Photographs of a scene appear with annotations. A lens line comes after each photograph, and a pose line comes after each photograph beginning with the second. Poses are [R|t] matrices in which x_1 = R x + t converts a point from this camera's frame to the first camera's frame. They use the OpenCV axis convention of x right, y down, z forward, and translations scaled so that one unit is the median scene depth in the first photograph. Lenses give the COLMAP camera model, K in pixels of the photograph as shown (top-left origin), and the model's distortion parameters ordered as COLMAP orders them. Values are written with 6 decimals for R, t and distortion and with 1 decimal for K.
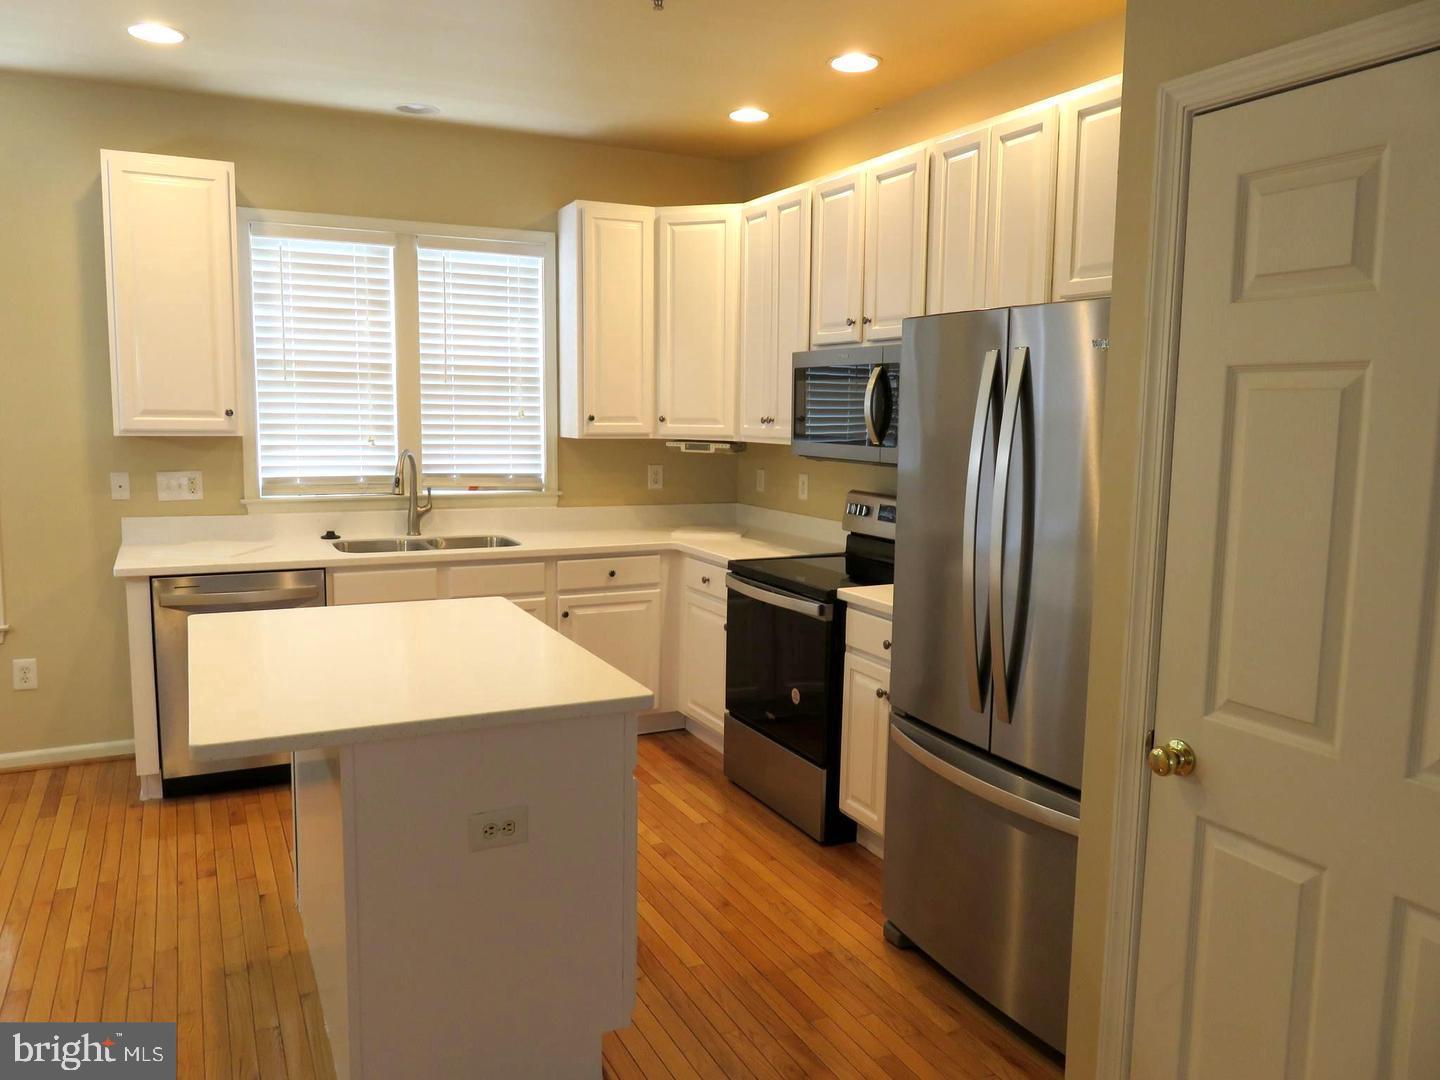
lens RADIAL K [[1070.6, 0, 721.5], [0, 1070.6, 542.3], [0, 0, 1]] dist [-0.009958, -0.001100]
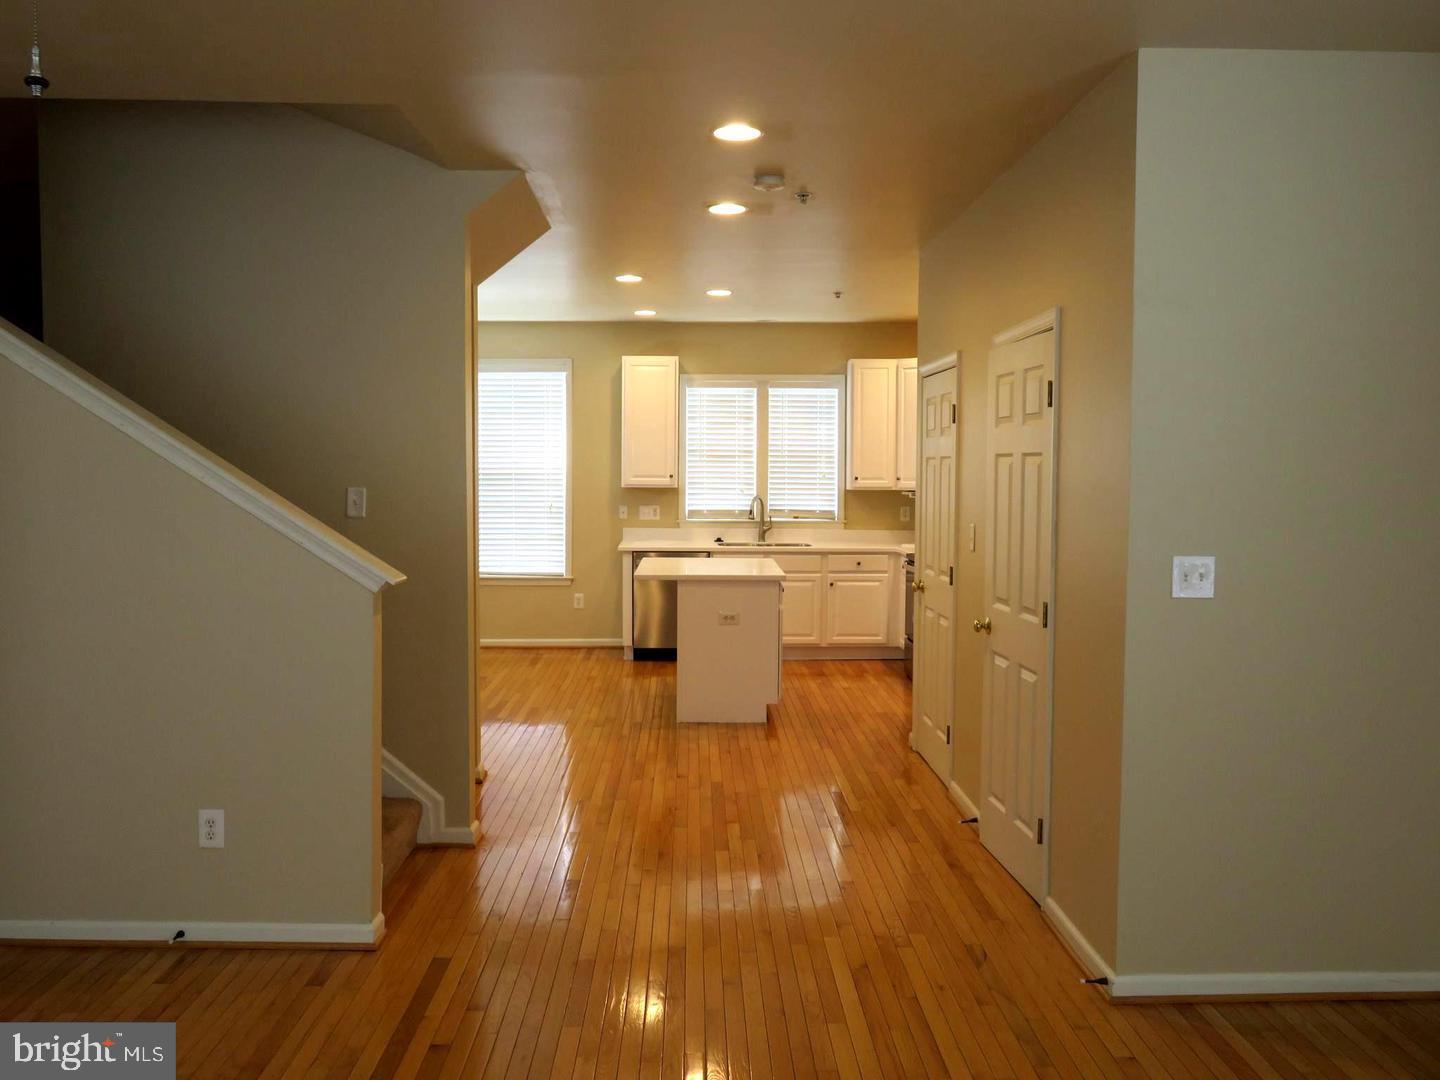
lens RADIAL K [[1193.1, 0, 715.8], [0, 1193.1, 540.2], [0, 0, 1]] dist [-0.036336, 0.011596]
pose [[0.902872, 0.016202, -0.429604, 0.544968], [-0.046043, 0.997186, -0.059158, 0.120200], [0.427437, 0.073192, 0.901078, -0.921872]]
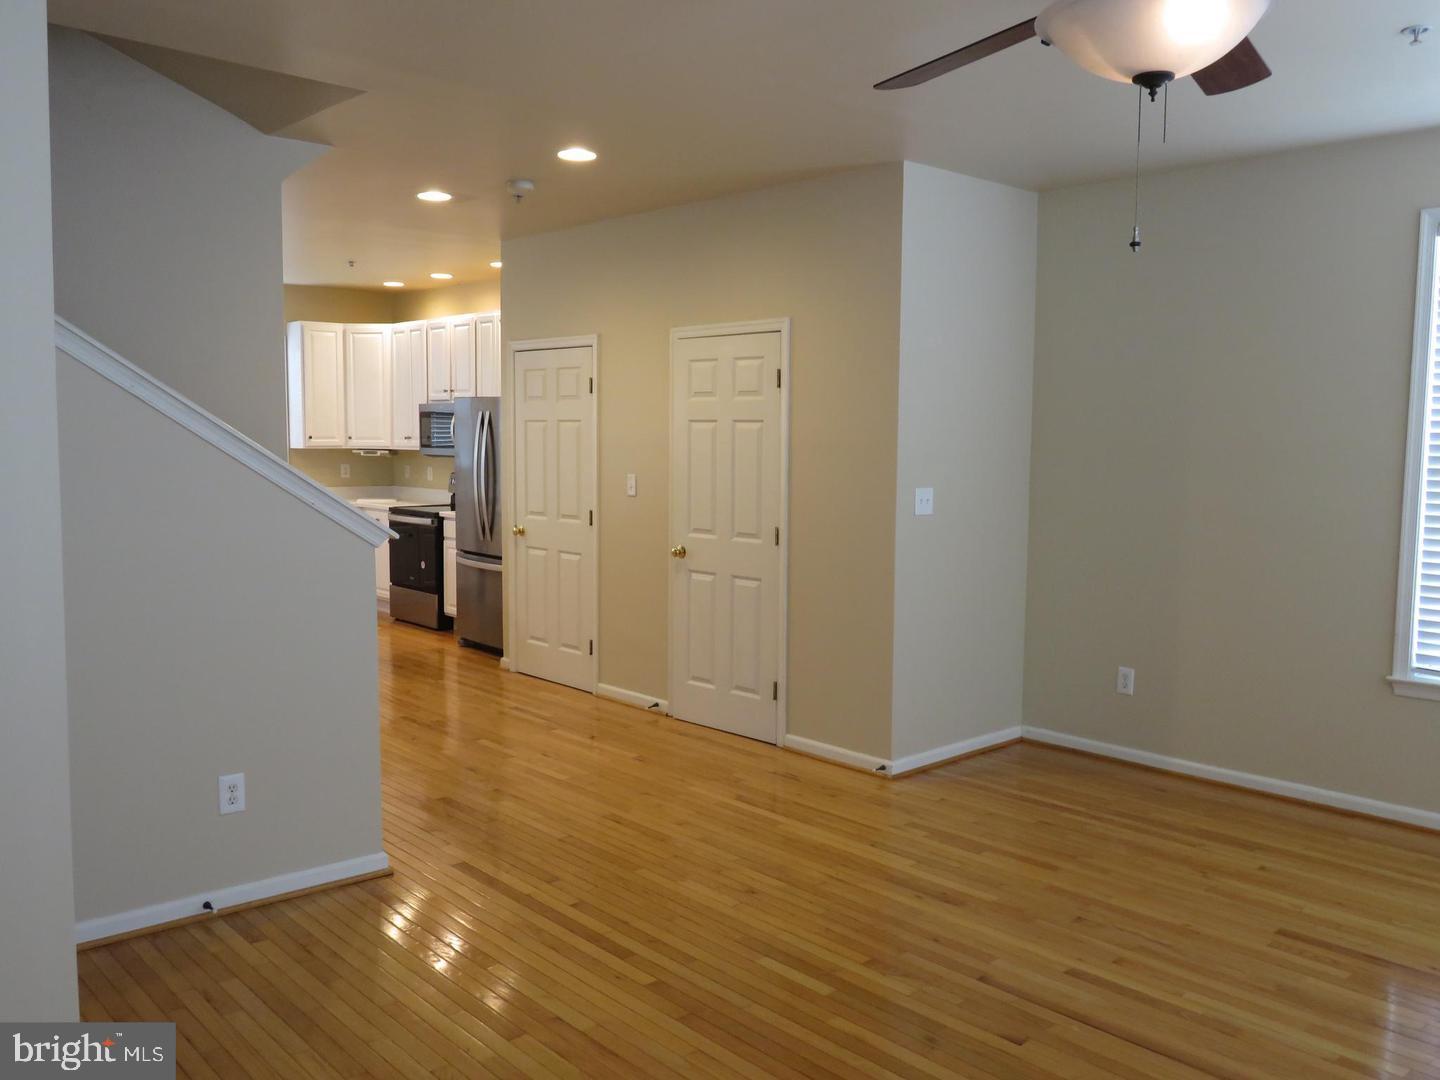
lens RADIAL K [[1193.1, 0, 717.1], [0, 1193.1, 544.6], [0, 0, 1]] dist [-0.036336, 0.011596]
pose [[0.962579, -0.030170, 0.269318, -0.004272], [0.037576, 0.999043, -0.022388, 0.146024], [-0.268385, 0.031670, 0.962791, -1.196153]]
